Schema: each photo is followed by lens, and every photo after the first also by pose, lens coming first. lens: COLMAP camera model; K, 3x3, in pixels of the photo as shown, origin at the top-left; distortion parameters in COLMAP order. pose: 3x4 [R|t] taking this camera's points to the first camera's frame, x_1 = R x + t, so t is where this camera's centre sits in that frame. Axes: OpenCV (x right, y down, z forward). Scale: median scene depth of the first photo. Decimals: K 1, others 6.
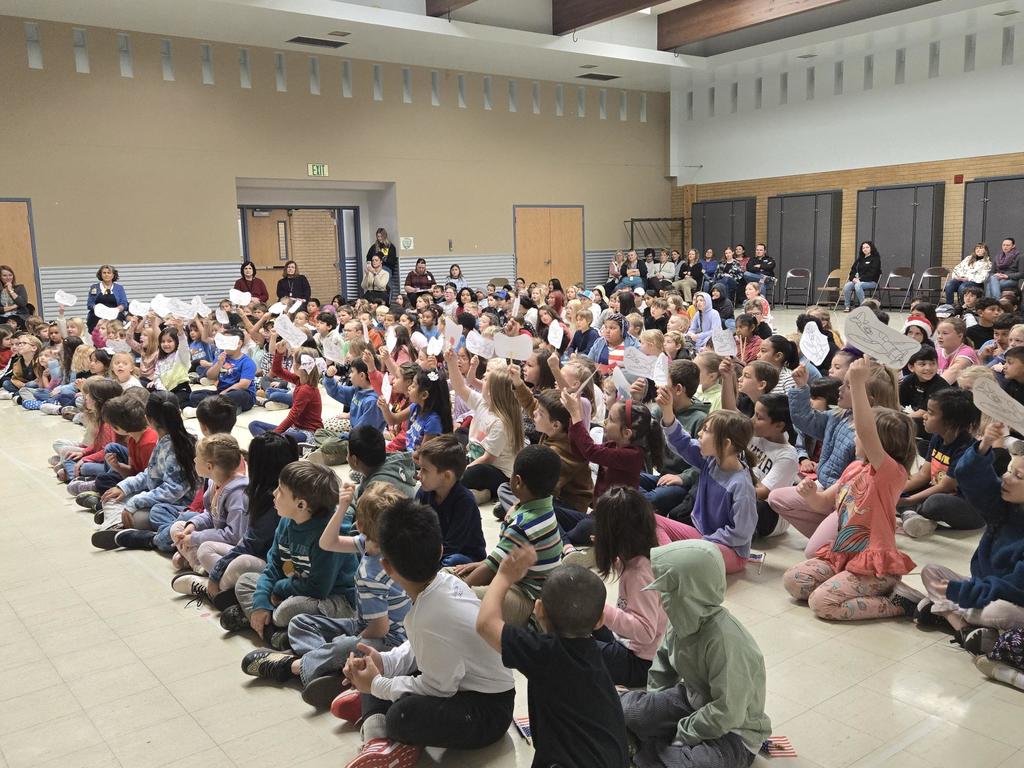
lens RADIAL K [[905.1, 0, 512.0], [0, 905.1, 384.0], [0, 0, 1]] dist [0.076068, -0.080785]
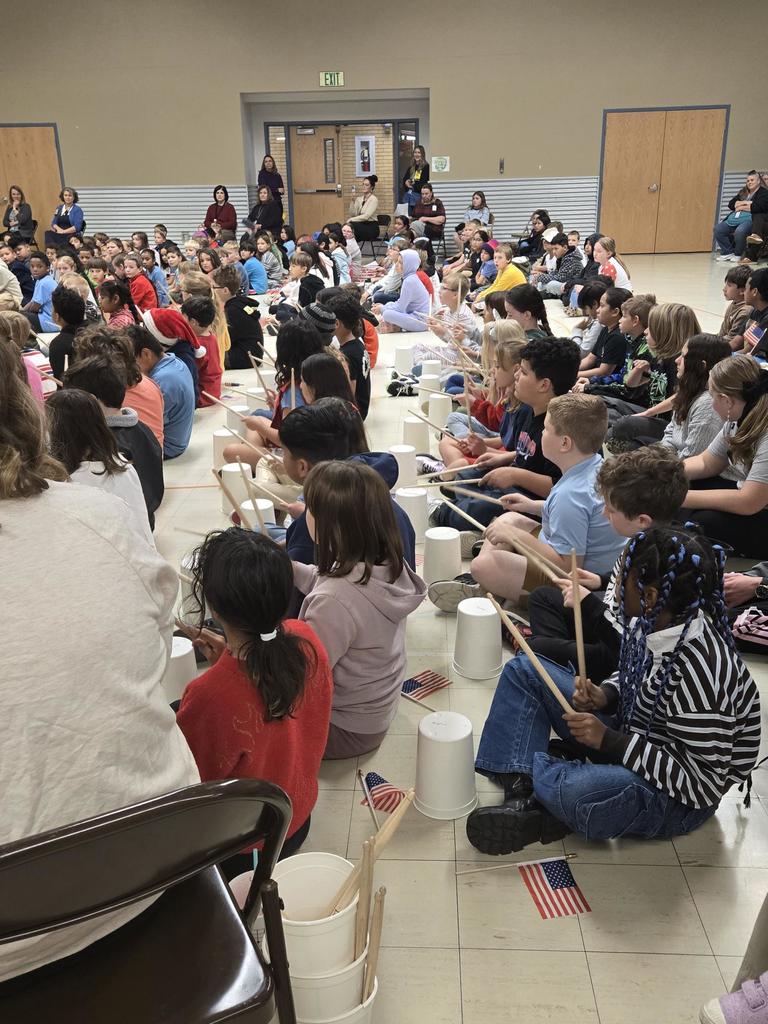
lens RADIAL K [[905.1, 0, 384.0], [0, 905.1, 512.0], [0, 0, 1]] dist [0.076068, -0.080785]
pose [[0.752515, 0.239178, -0.613608, 0.477942], [-0.096858, 0.961783, 0.256109, -0.056685], [0.651413, -0.133293, 0.746923, 0.284063]]
